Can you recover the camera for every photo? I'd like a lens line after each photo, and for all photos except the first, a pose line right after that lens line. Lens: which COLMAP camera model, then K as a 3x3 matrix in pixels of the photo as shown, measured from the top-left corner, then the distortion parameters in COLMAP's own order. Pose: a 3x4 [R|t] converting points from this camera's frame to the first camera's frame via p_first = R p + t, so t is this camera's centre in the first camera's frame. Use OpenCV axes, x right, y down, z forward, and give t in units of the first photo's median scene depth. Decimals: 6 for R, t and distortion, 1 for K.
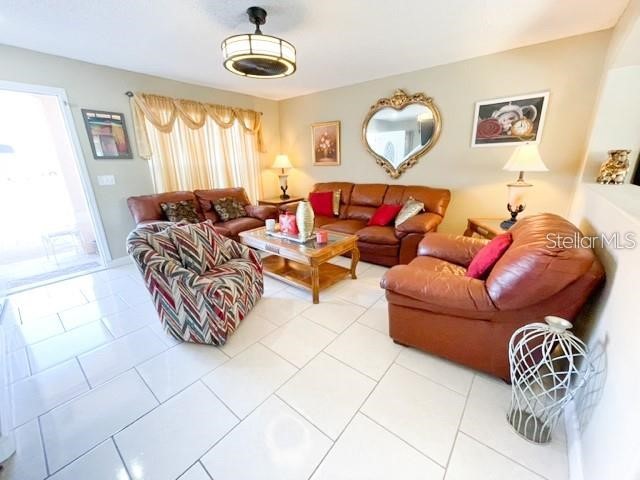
lens RADIAL K [[255.5, 0, 320.0], [0, 255.5, 240.0], [0, 0, 1]] dist [-0.002758, -0.000124]
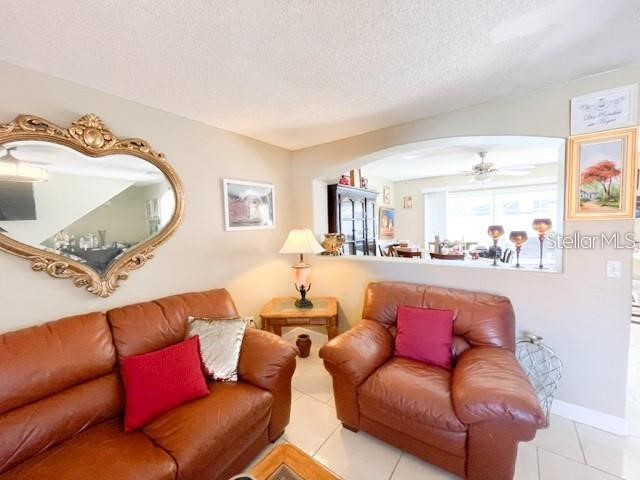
lens RADIAL K [[257.4, 0, 320.0], [0, 257.4, 240.0], [0, 0, 1]] dist [-0.000999, -0.000866]
pose [[-0.038969, -0.044916, 0.998230, -0.206277], [0.321009, 0.945473, 0.055074, -0.269667], [-0.946274, 0.322587, -0.022426, 0.708723]]
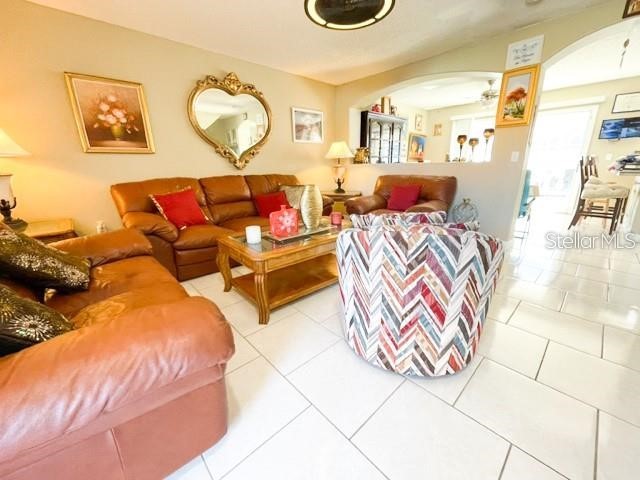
lens RADIAL K [[257.4, 0, 320.0], [0, 257.4, 240.0], [0, 0, 1]] dist [-0.000999, -0.000866]
pose [[0.144600, -0.263043, 0.953886, -0.736845], [0.305373, 0.928824, 0.209840, -0.124040], [-0.941190, 0.260948, 0.214634, 0.680578]]
